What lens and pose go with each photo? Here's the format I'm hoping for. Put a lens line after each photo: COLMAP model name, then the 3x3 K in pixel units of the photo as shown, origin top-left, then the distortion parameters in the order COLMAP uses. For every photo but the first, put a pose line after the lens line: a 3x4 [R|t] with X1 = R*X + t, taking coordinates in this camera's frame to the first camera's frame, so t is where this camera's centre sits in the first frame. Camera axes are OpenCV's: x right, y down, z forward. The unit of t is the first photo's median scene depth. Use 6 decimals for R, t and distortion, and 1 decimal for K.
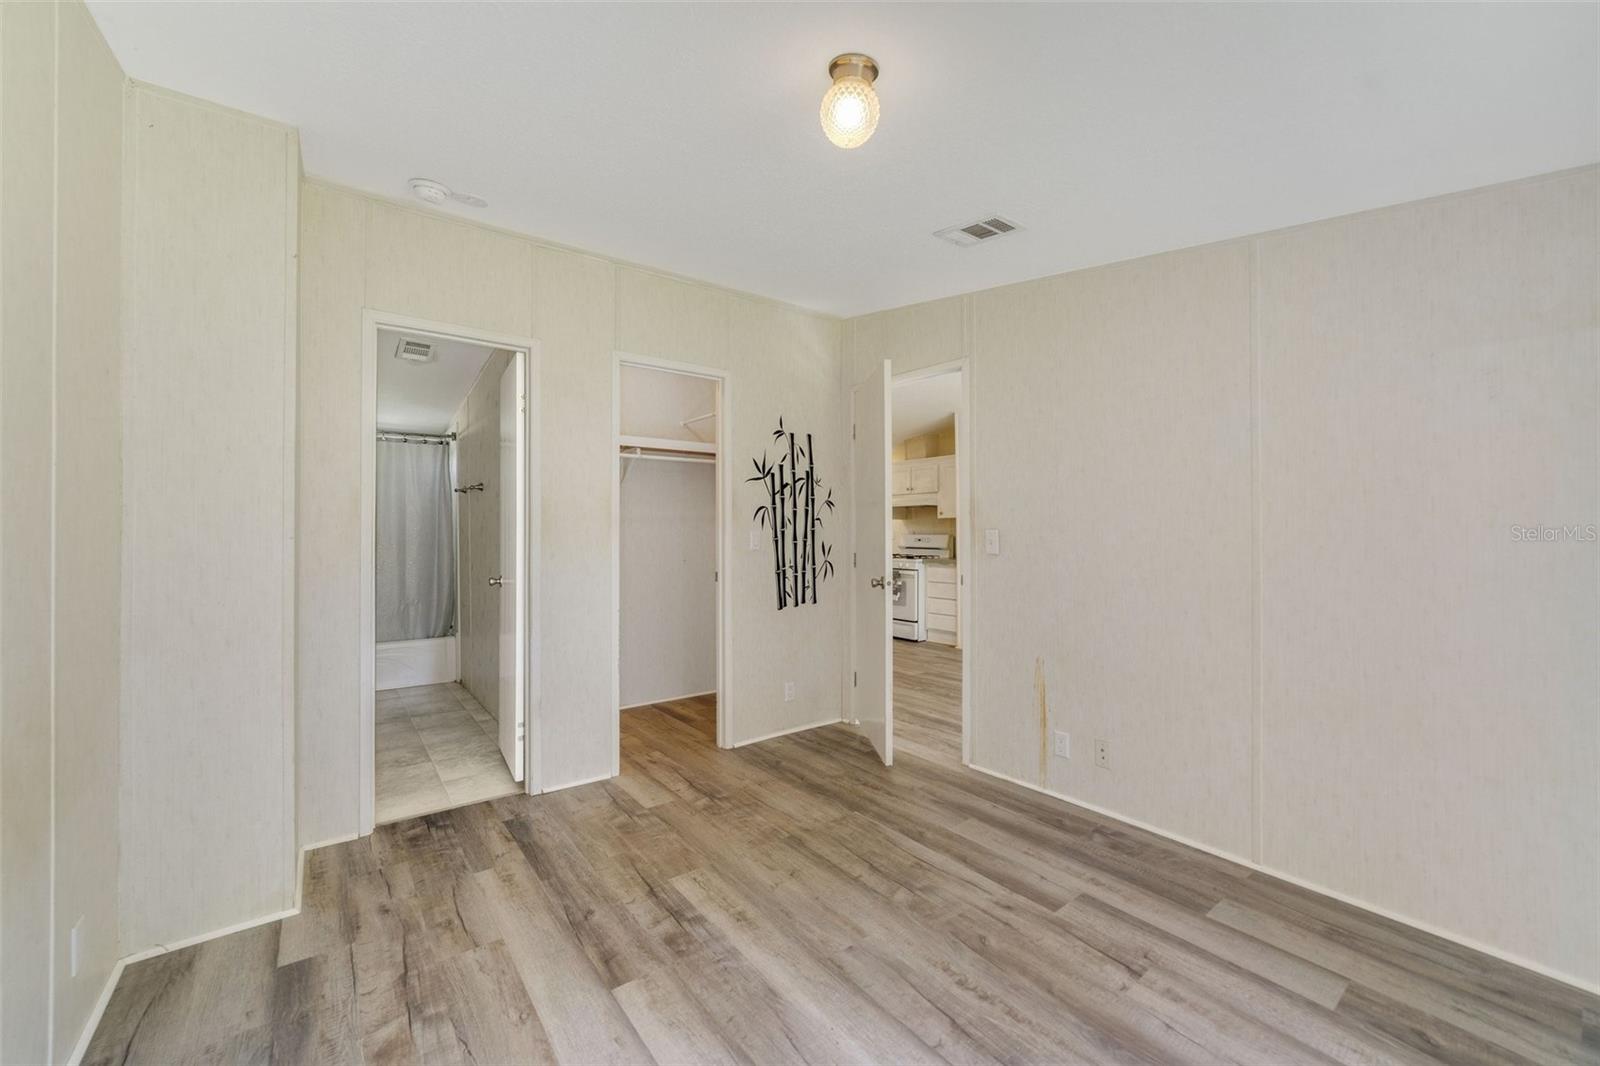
lens RADIAL K [[640.0, 0, 801.2], [0, 640.0, 528.2], [0, 0, 1]] dist [-0.018699, 0.000898]
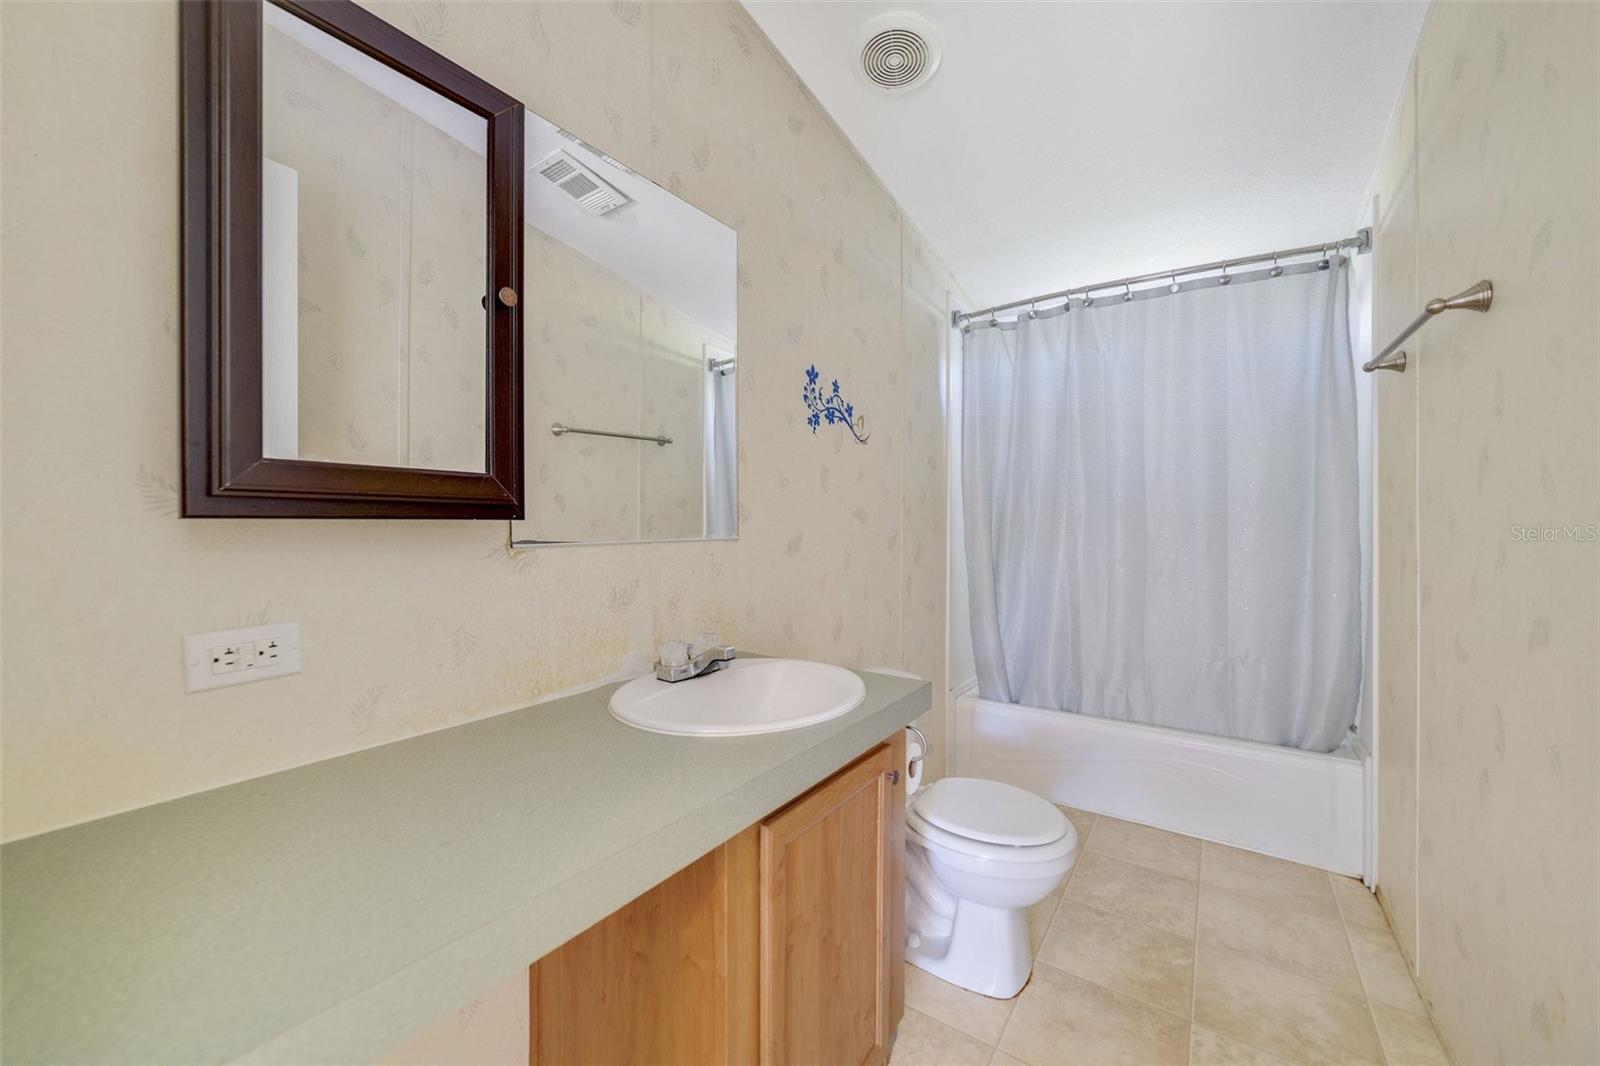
lens RADIAL K [[608.3, 0, 805.7], [0, 608.3, 525.5], [0, 0, 1]] dist [0.010783, 0.001732]
pose [[0.330344, 0.006108, -0.943841, -0.308556], [-0.004350, 0.999978, 0.004948, 0.025856], [0.943851, 0.002472, 0.330363, 0.565527]]
